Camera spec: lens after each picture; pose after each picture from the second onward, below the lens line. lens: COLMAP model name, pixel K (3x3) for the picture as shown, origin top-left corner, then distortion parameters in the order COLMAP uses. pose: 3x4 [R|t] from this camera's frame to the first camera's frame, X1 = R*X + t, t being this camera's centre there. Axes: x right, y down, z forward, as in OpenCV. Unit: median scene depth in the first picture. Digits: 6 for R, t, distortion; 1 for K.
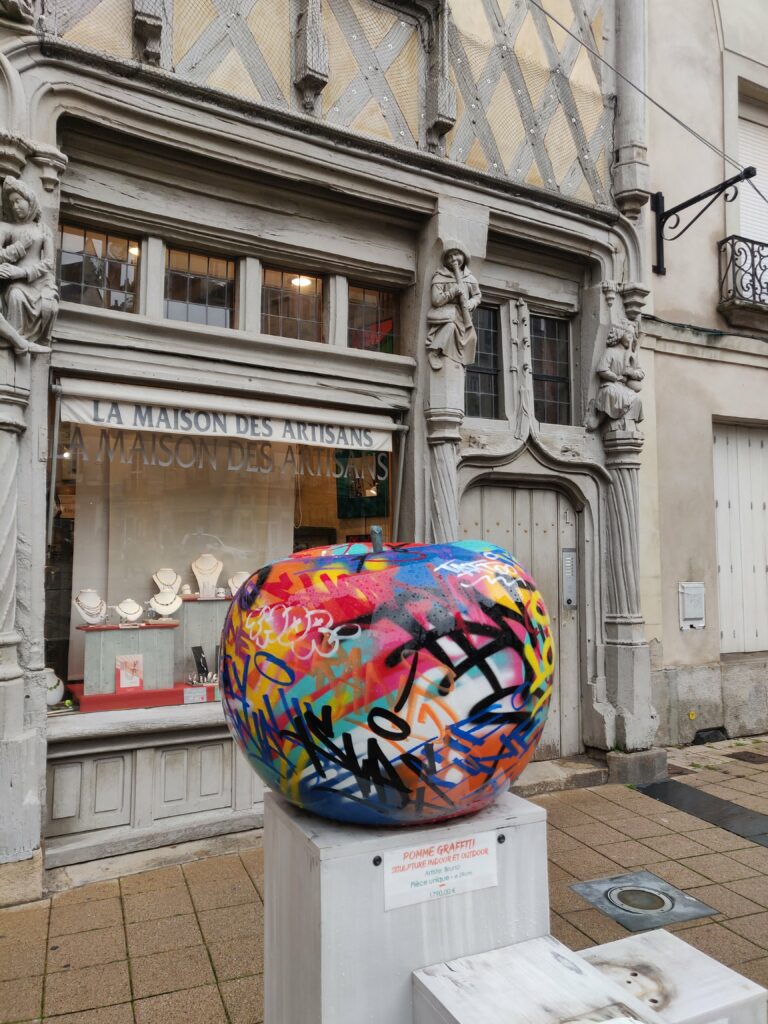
lens RADIAL K [[795.8, 0, 377.6], [0, 795.8, 506.9], [0, 0, 1]] dist [0.009685, 0.007818]
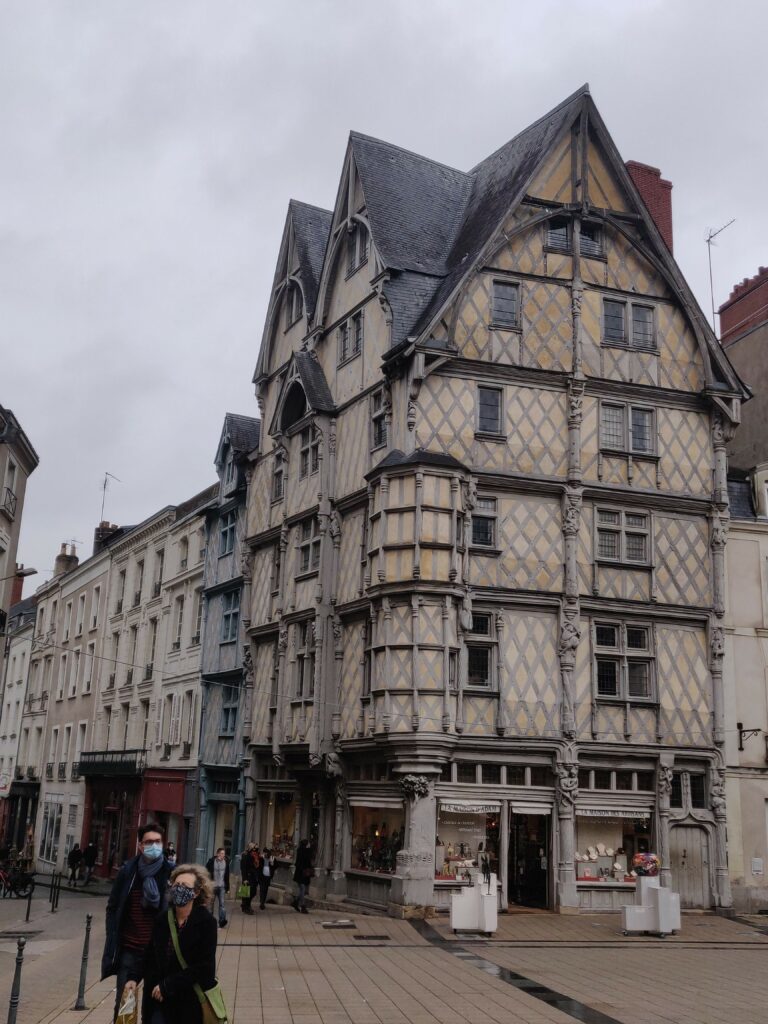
lens RADIAL K [[1064.4, 0, 385.7], [0, 1064.4, 521.4], [0, 0, 1]] dist [0.023181, 0.000000]
pose [[0.969859, -0.023939, -0.242489, 0.064381], [-0.018923, 0.984757, -0.172905, -0.552735], [0.242932, 0.172282, 0.954622, -4.378969]]
